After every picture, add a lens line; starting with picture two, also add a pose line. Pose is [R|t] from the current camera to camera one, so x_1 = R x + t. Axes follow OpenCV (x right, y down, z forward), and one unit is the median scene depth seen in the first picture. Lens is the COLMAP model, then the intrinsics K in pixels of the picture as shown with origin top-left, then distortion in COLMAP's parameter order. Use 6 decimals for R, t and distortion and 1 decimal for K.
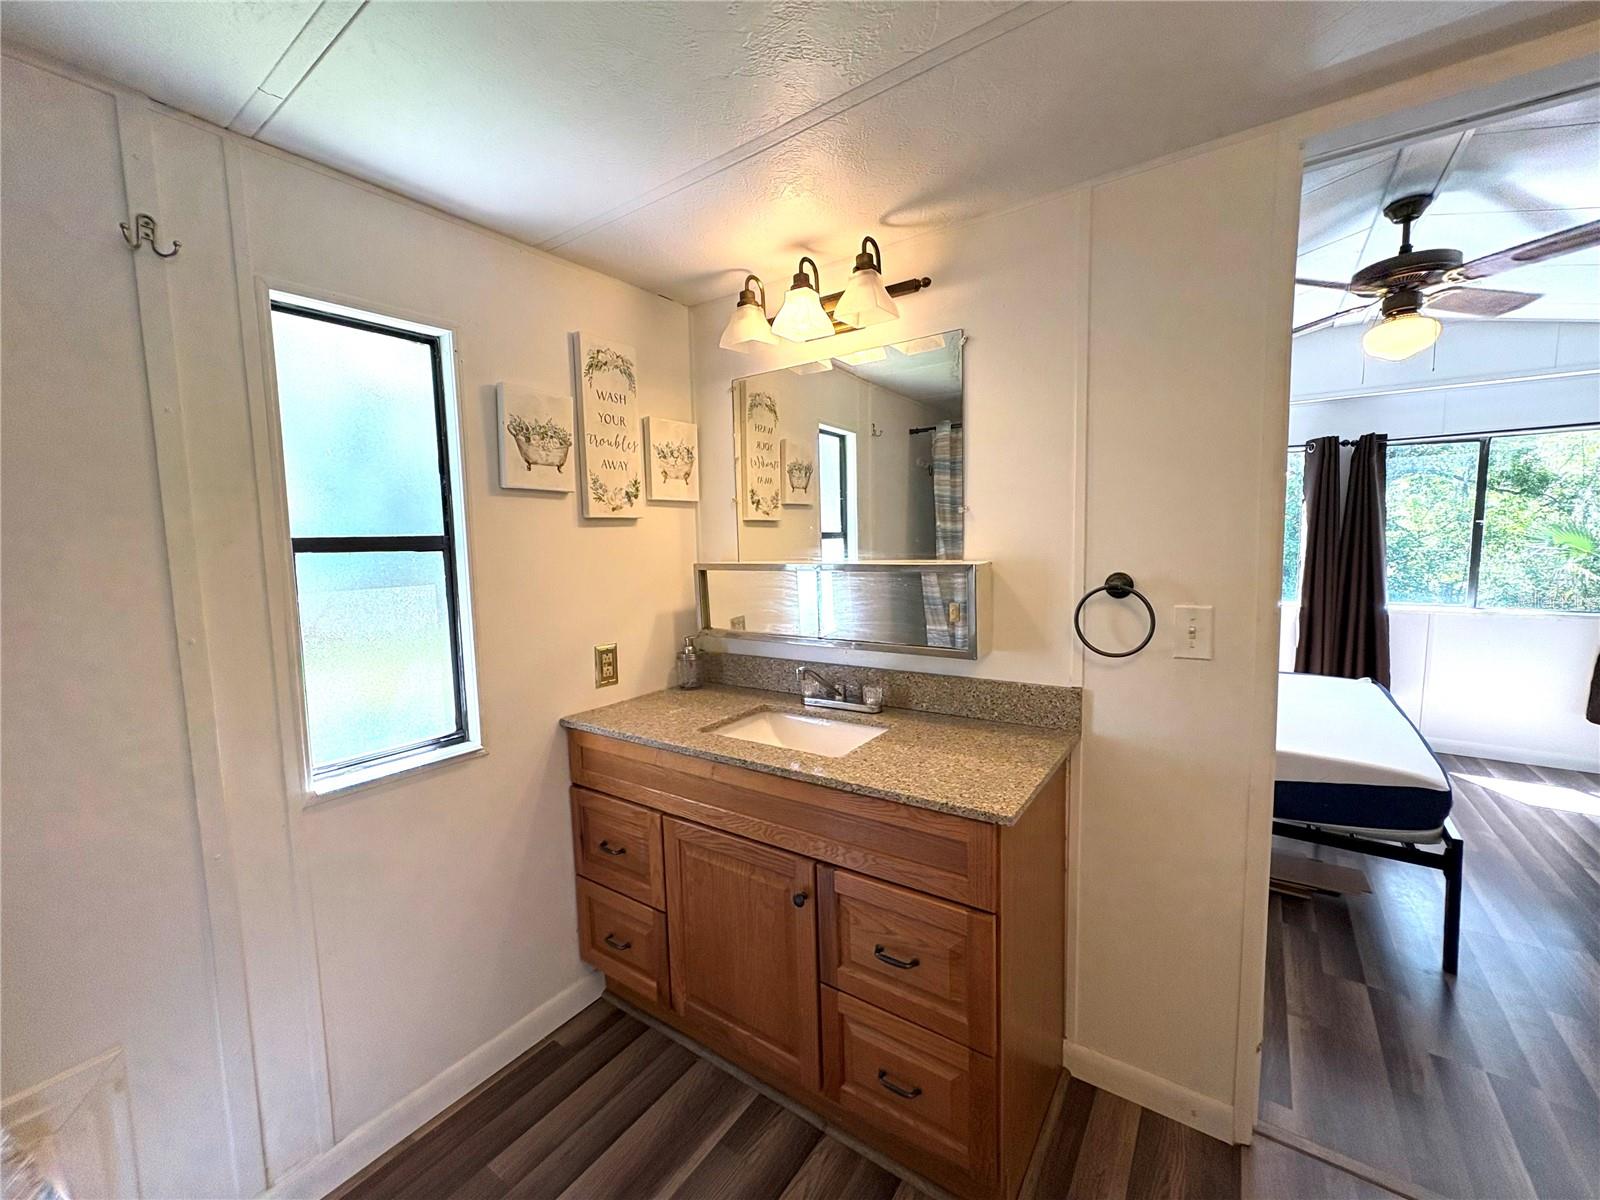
lens RADIAL K [[639.8, 0, 789.1], [0, 639.8, 599.5], [0, 0, 1]] dist [0.002312, -0.000259]
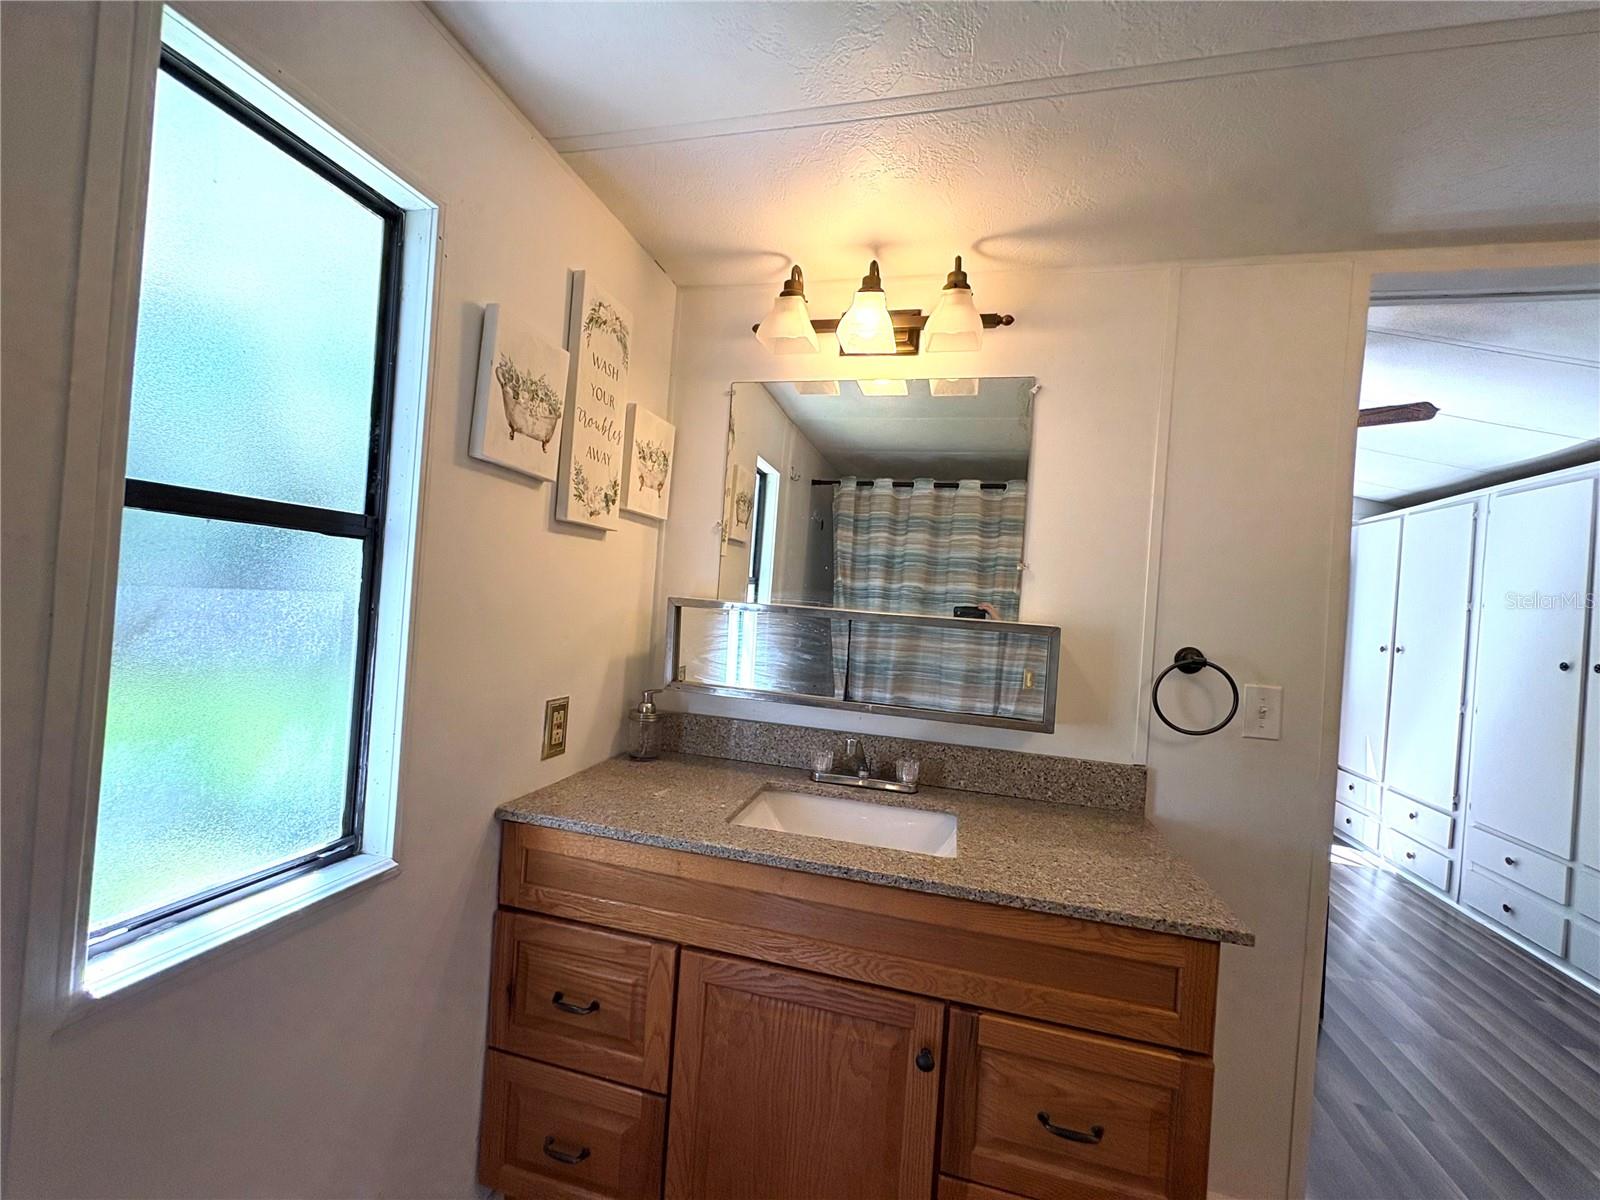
lens RADIAL K [[639.8, 0, 794.2], [0, 639.8, 598.3], [0, 0, 1]] dist [0.002312, -0.000259]
pose [[0.927633, 0.093648, 0.361562, -0.351652], [-0.063017, 0.993420, -0.095628, 0.013007], [-0.368138, 0.065923, 0.927431, 0.262394]]
